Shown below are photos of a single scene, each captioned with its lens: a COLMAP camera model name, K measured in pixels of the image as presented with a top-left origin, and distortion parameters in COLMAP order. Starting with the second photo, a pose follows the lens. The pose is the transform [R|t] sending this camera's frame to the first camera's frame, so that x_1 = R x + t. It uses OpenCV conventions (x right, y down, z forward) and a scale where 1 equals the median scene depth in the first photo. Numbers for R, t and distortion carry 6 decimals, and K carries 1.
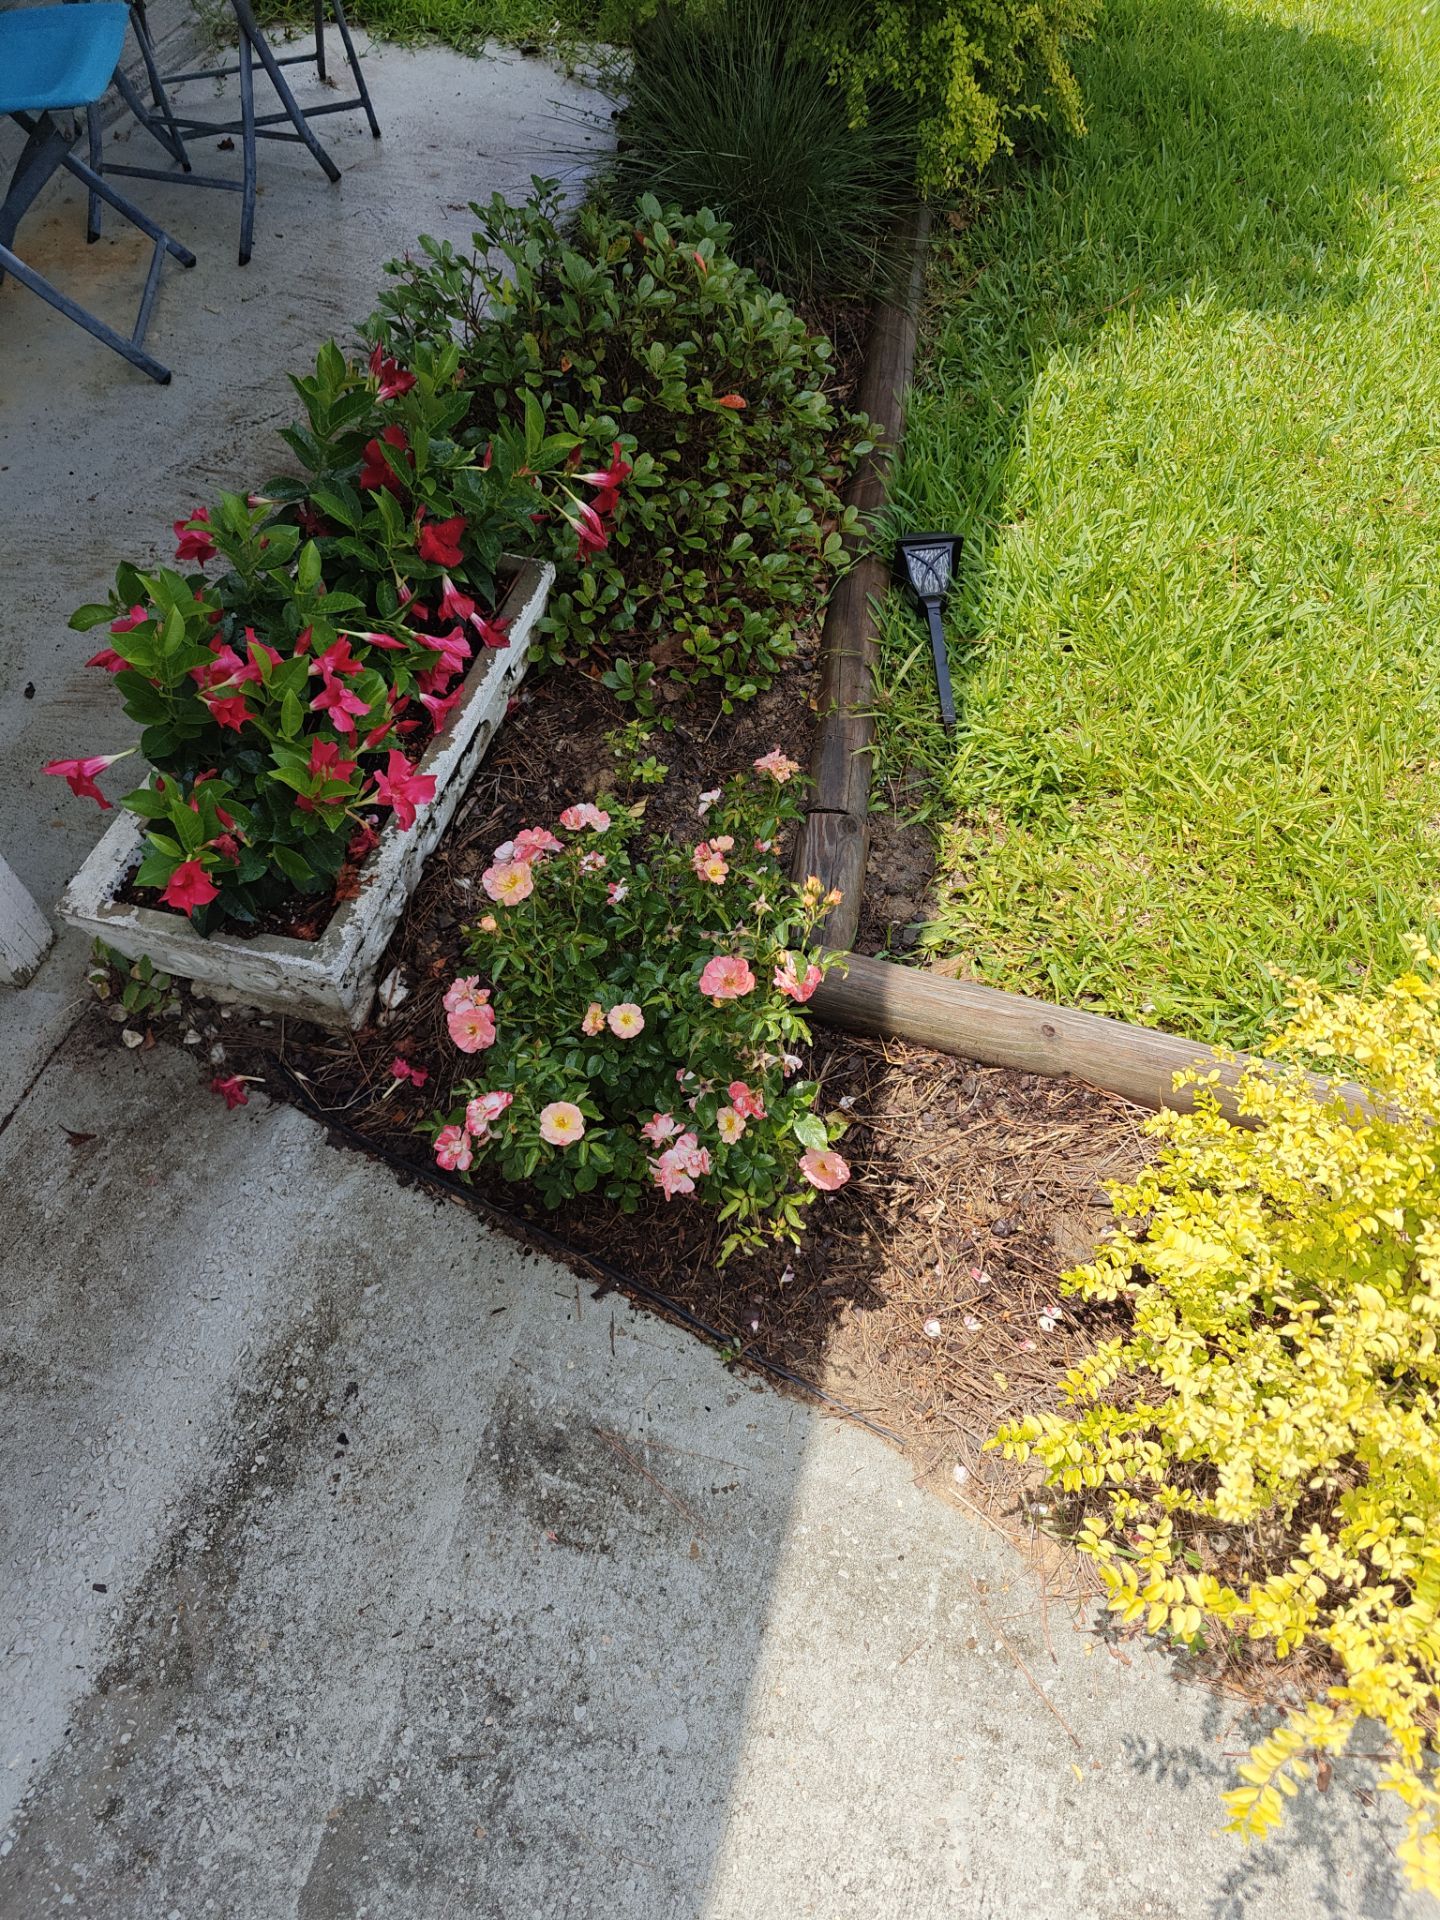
lens RADIAL K [[1310.4, 0, 703.1], [0, 1310.4, 959.8], [0, 0, 1]] dist [0.080095, -0.086814]
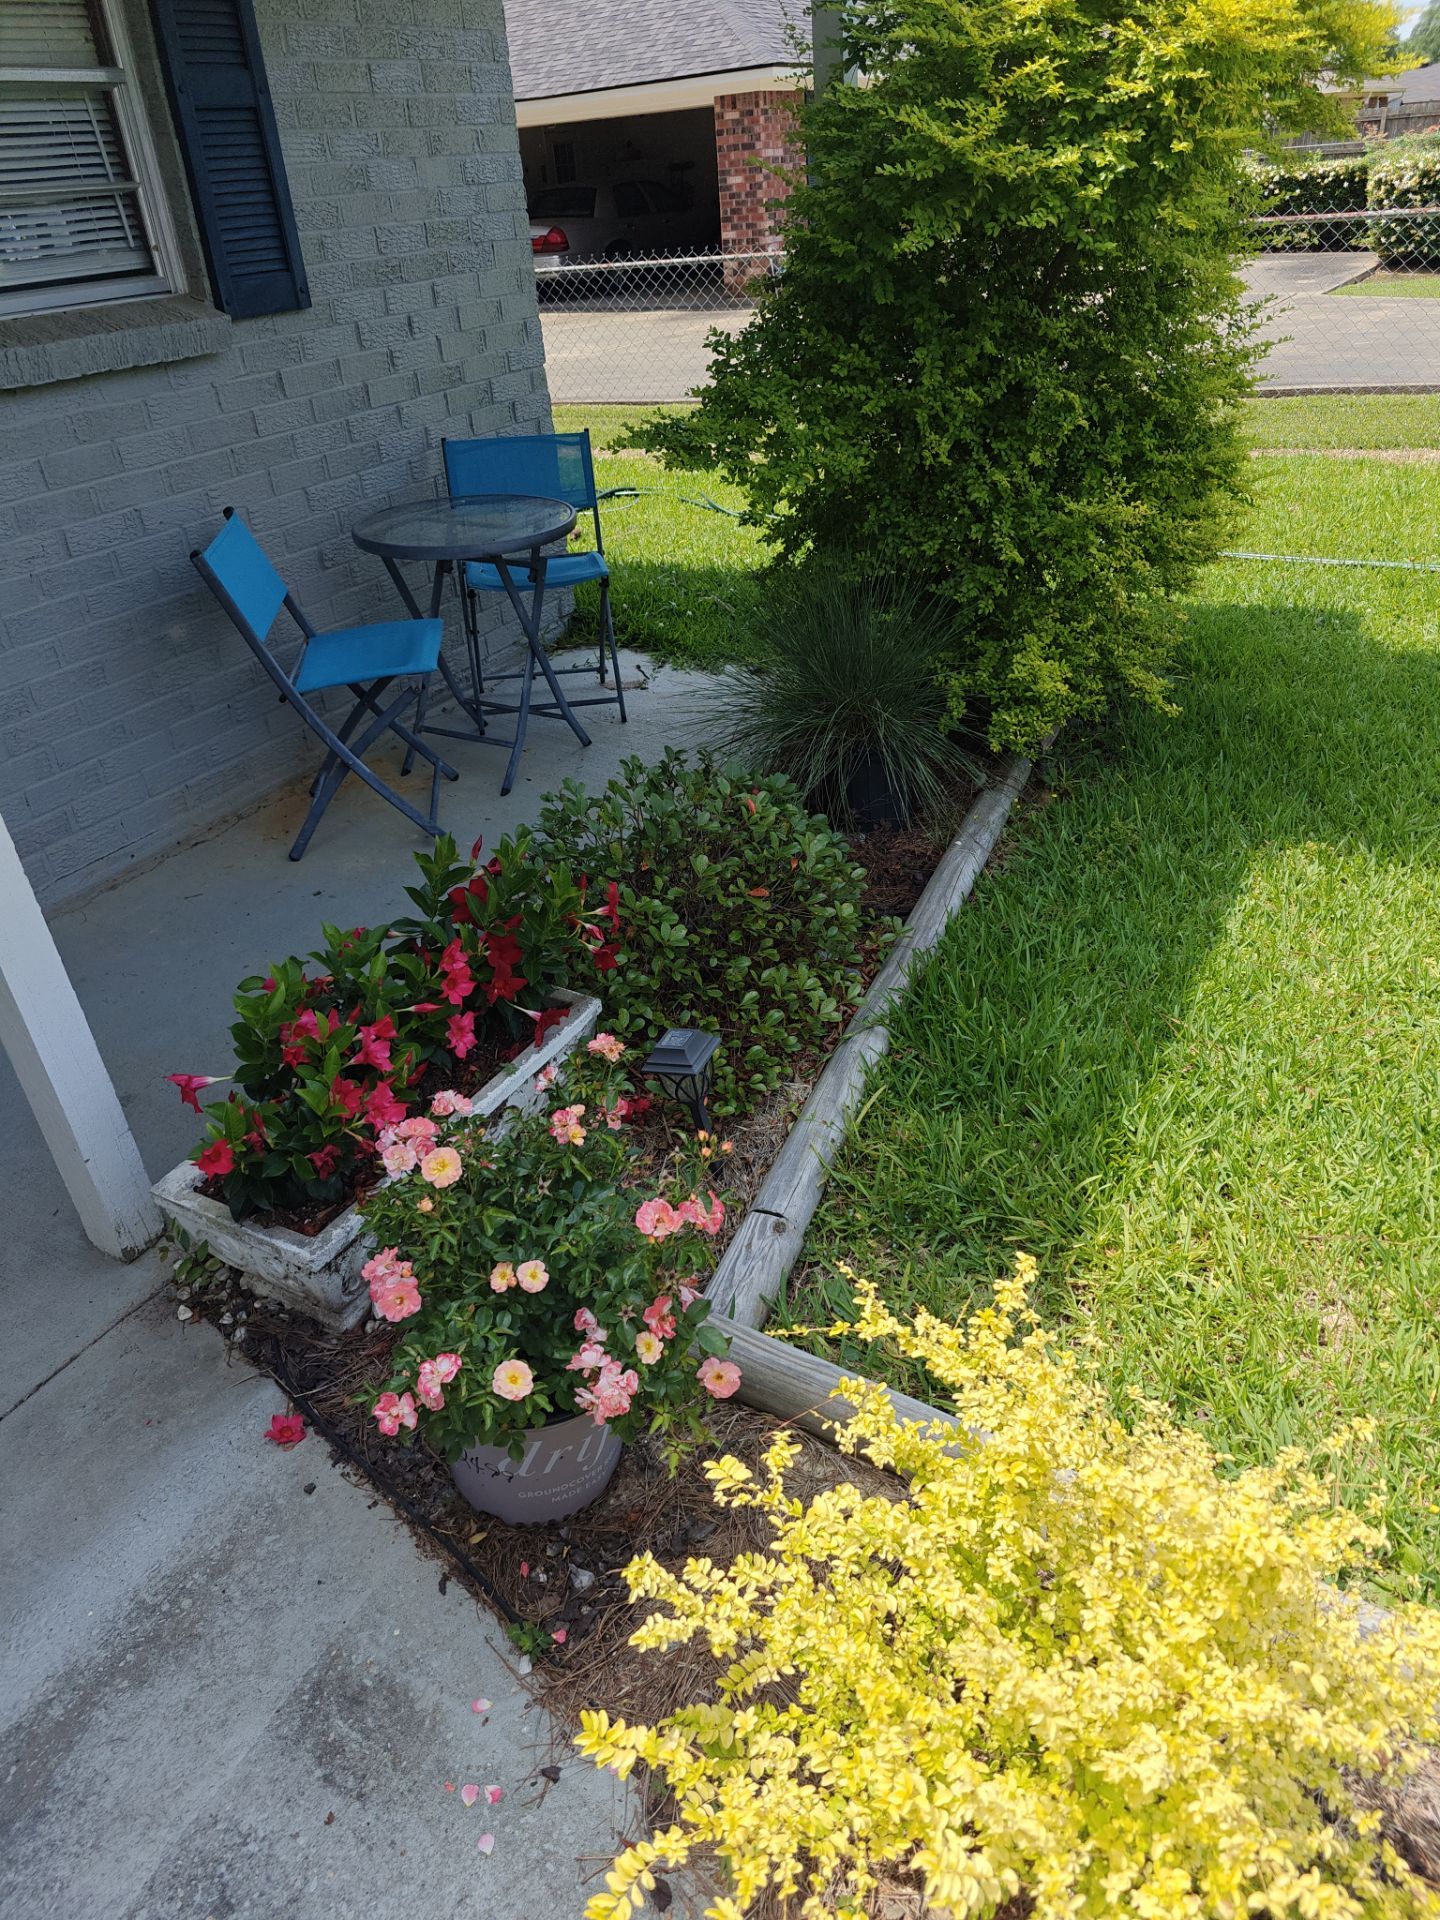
lens RADIAL K [[1310.4, 0, 703.1], [0, 1310.4, 959.8], [0, 0, 1]] dist [0.080095, -0.086814]
pose [[0.967192, 0.087800, -0.238392, 0.358711], [-0.171069, 0.918833, -0.355641, 0.131760], [0.187817, 0.384755, 0.903708, -0.196230]]
